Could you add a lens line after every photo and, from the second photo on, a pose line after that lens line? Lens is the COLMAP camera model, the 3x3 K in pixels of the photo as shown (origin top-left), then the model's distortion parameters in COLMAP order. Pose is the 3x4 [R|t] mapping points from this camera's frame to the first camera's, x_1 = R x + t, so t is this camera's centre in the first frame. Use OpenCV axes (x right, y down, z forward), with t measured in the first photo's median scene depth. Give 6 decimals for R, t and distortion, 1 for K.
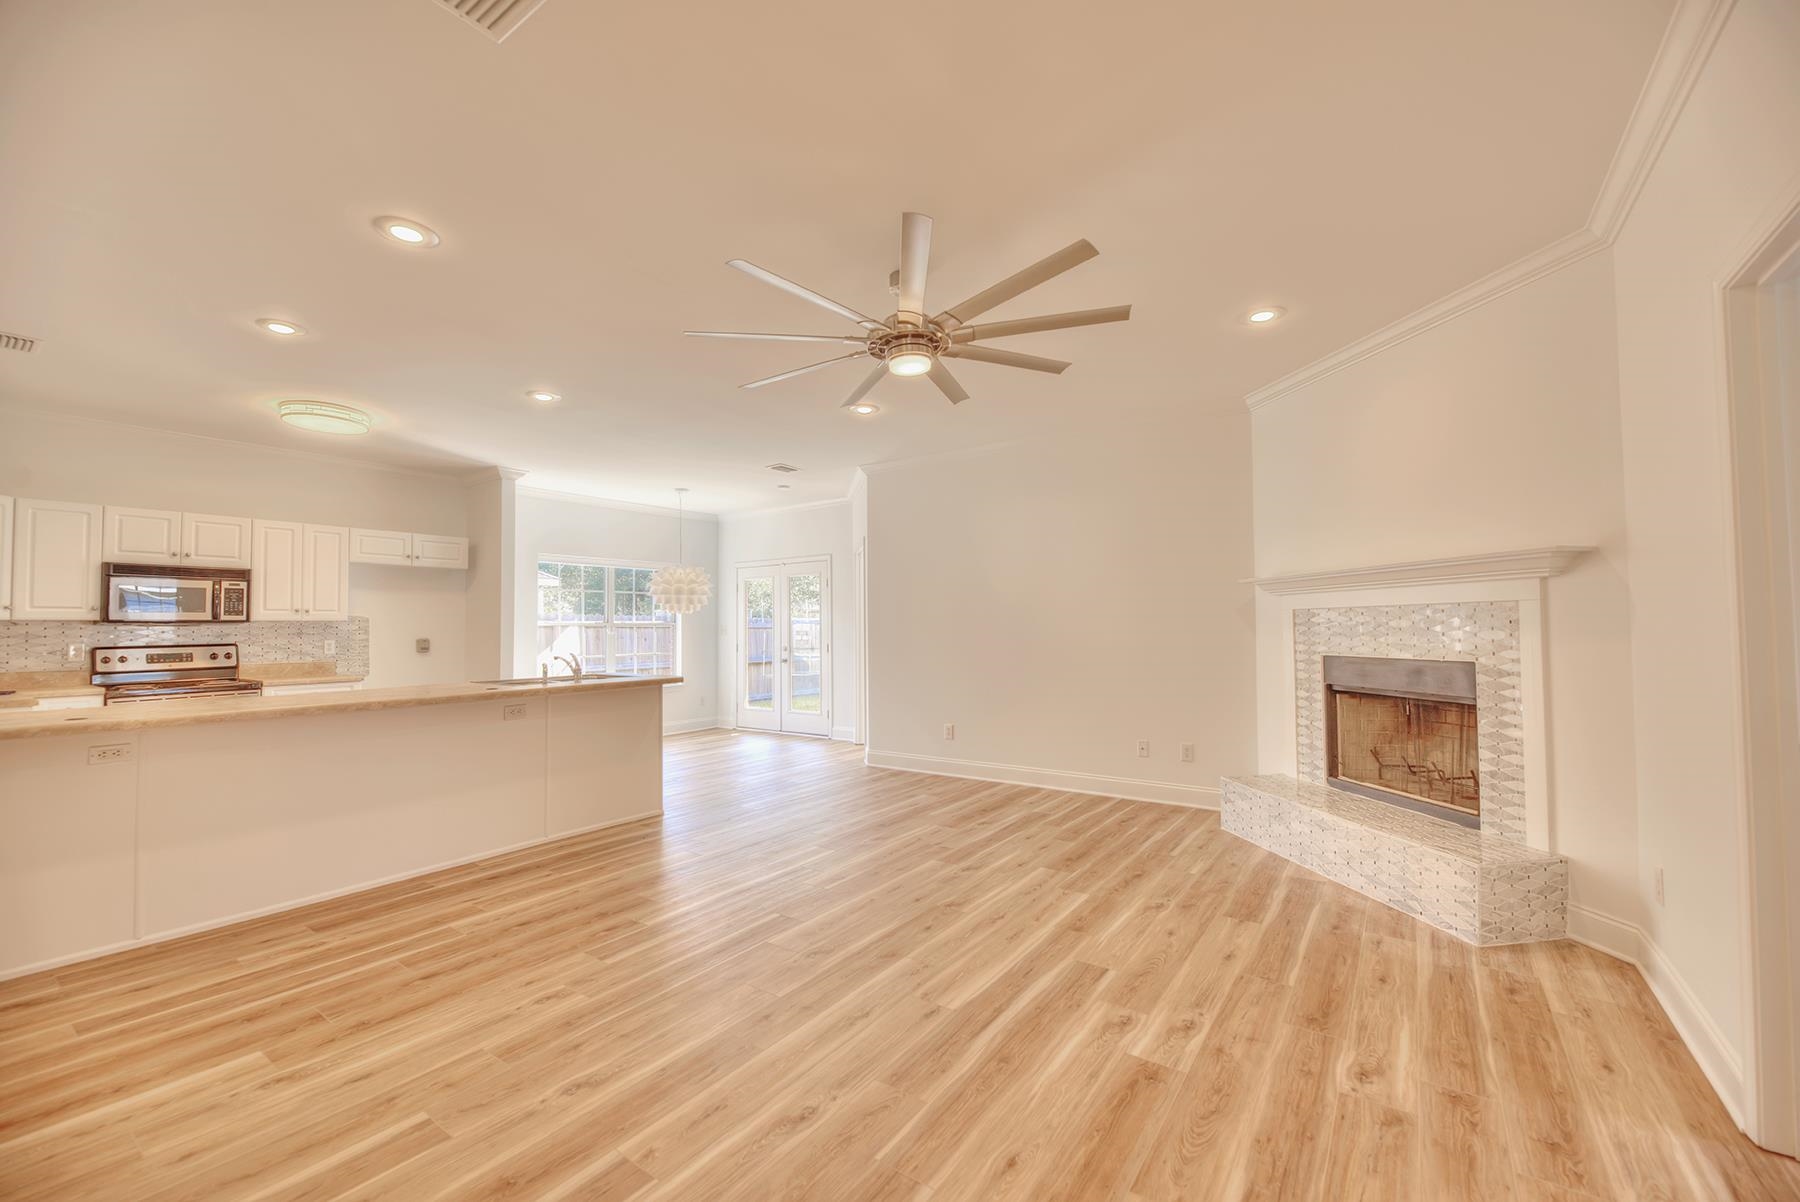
lens RADIAL K [[722.4, 0, 907.8], [0, 722.4, 603.2], [0, 0, 1]] dist [-0.002157, -0.000459]
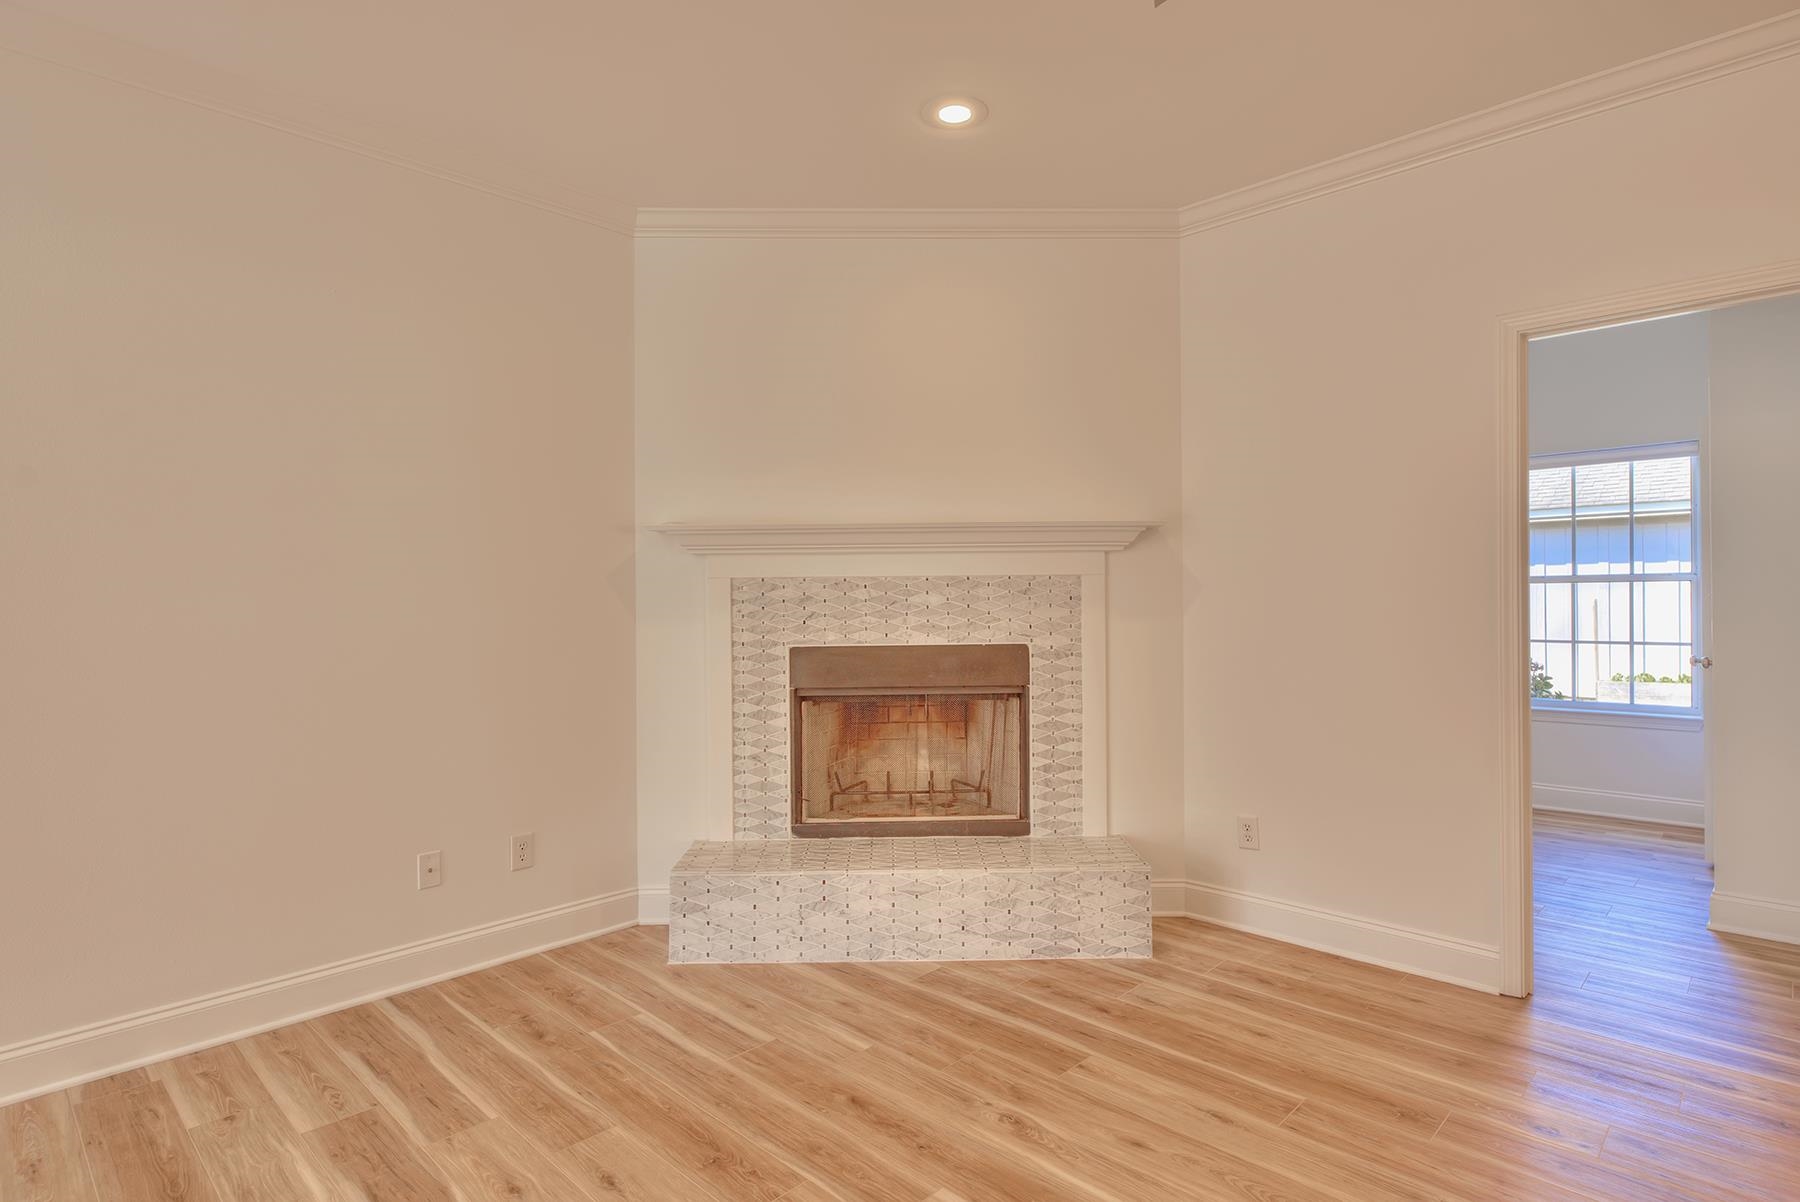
lens RADIAL K [[928.9, 0, 911.6], [0, 928.9, 605.4], [0, 0, 1]] dist [0.000298, -0.000409]
pose [[0.149557, -0.000907, 0.988753, -0.321995], [-0.026673, 0.999632, 0.004951, 0.031007], [-0.988393, -0.027114, 0.149478, 0.909980]]
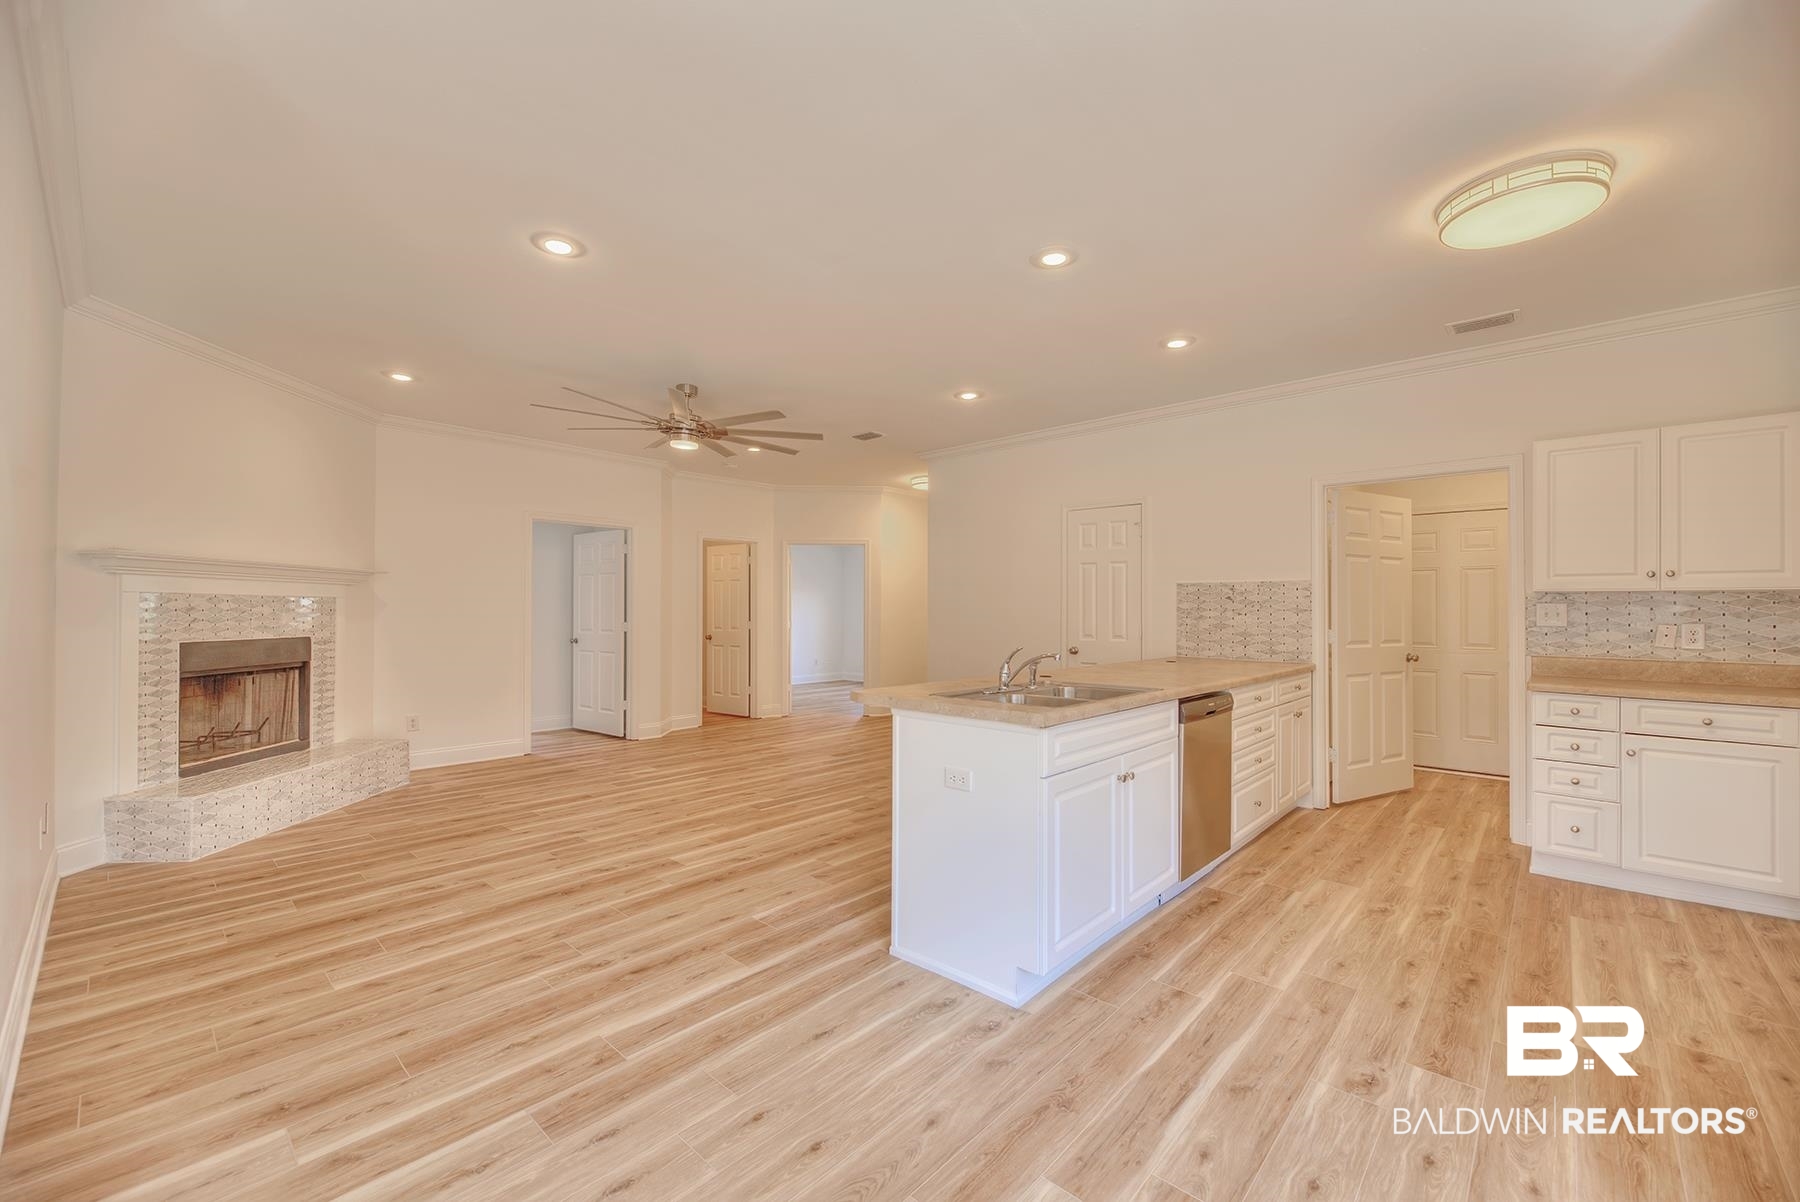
lens RADIAL K [[722.4, 0, 907.8], [0, 722.4, 603.2], [0, 0, 1]] dist [-0.002157, -0.000459]
pose [[-0.992075, 0.008428, 0.125364, -0.594022], [0.002475, 0.998865, -0.047561, 0.080894], [-0.125623, -0.046874, -0.990970, 2.185251]]
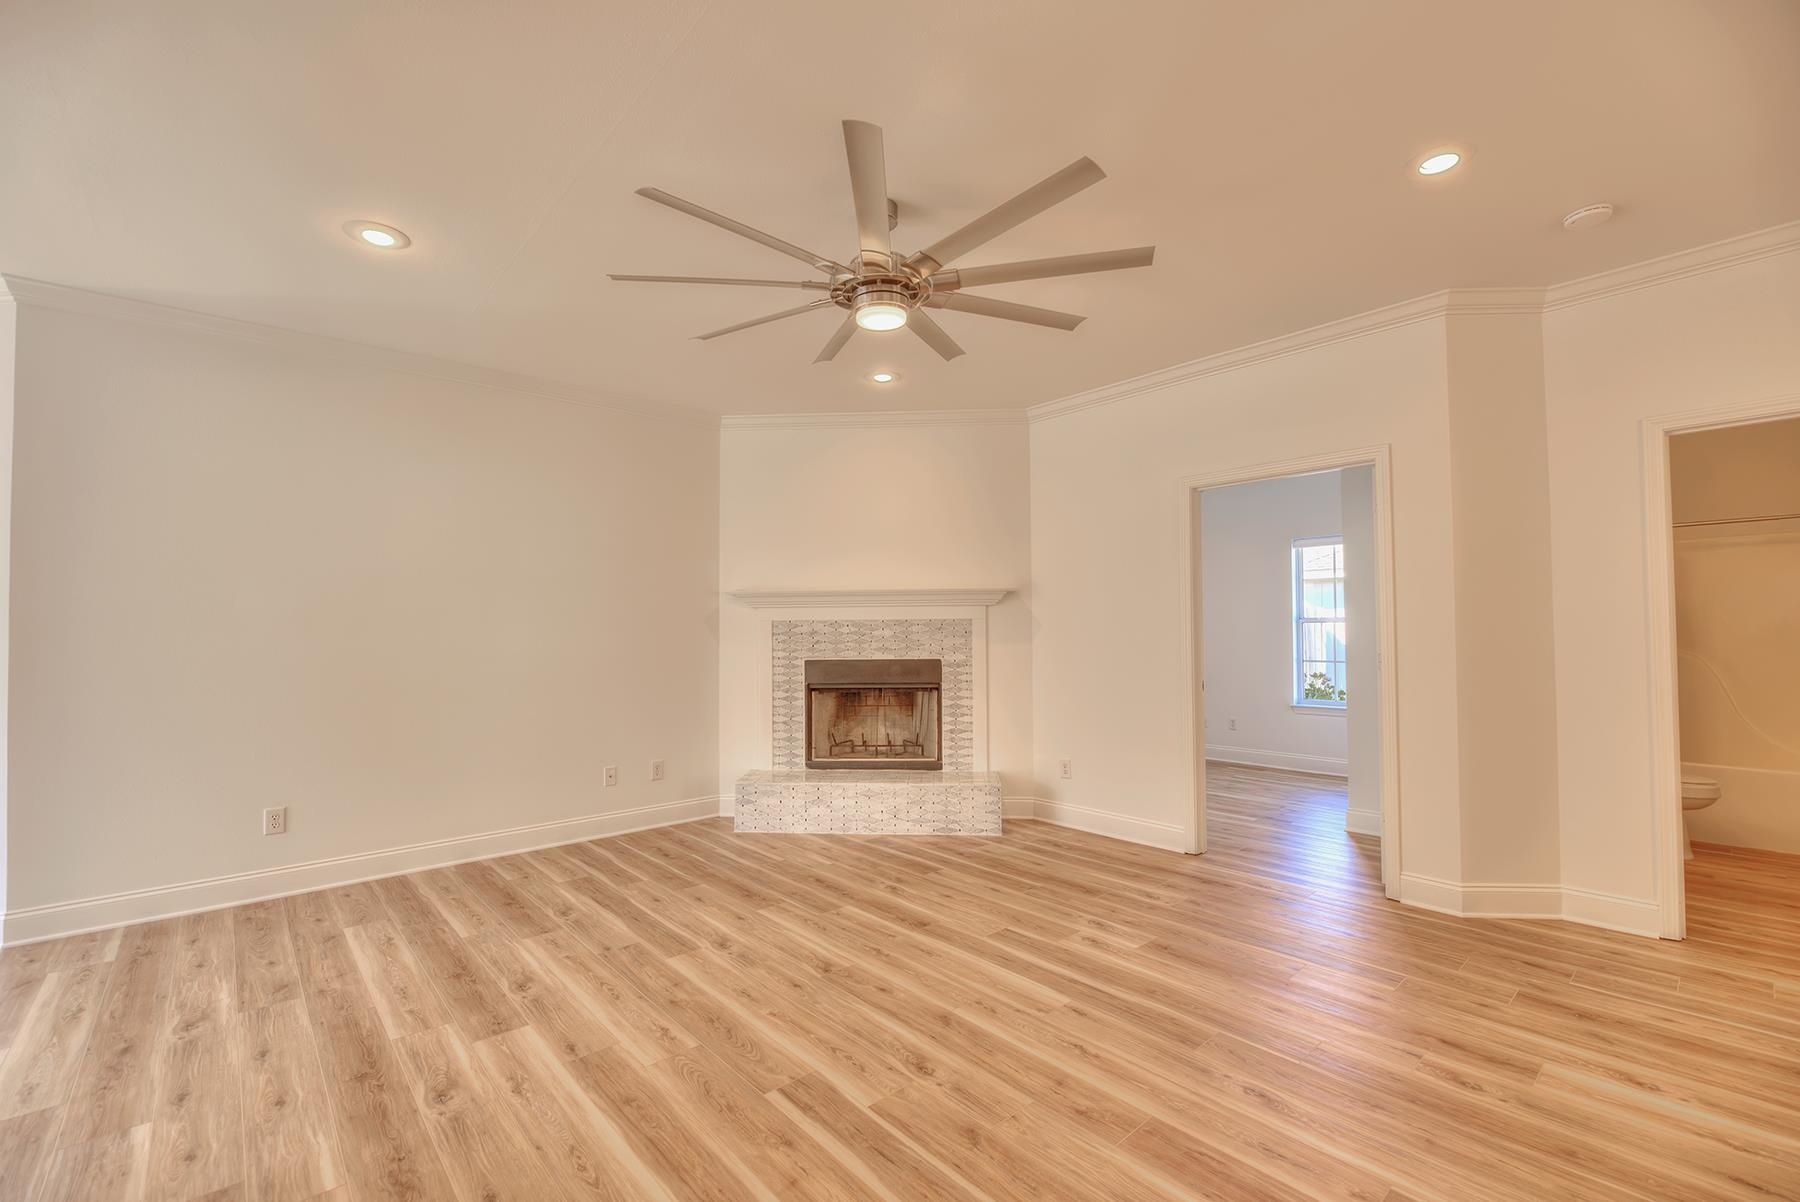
lens RADIAL K [[759.2, 0, 891.0], [0, 759.2, 616.6], [0, 0, 1]] dist [-0.003429, -0.000594]
pose [[0.233088, 0.026318, 0.972099, -0.731293], [-0.027709, 0.999408, -0.020413, 0.026775], [-0.972061, -0.022178, 0.233679, 0.685983]]
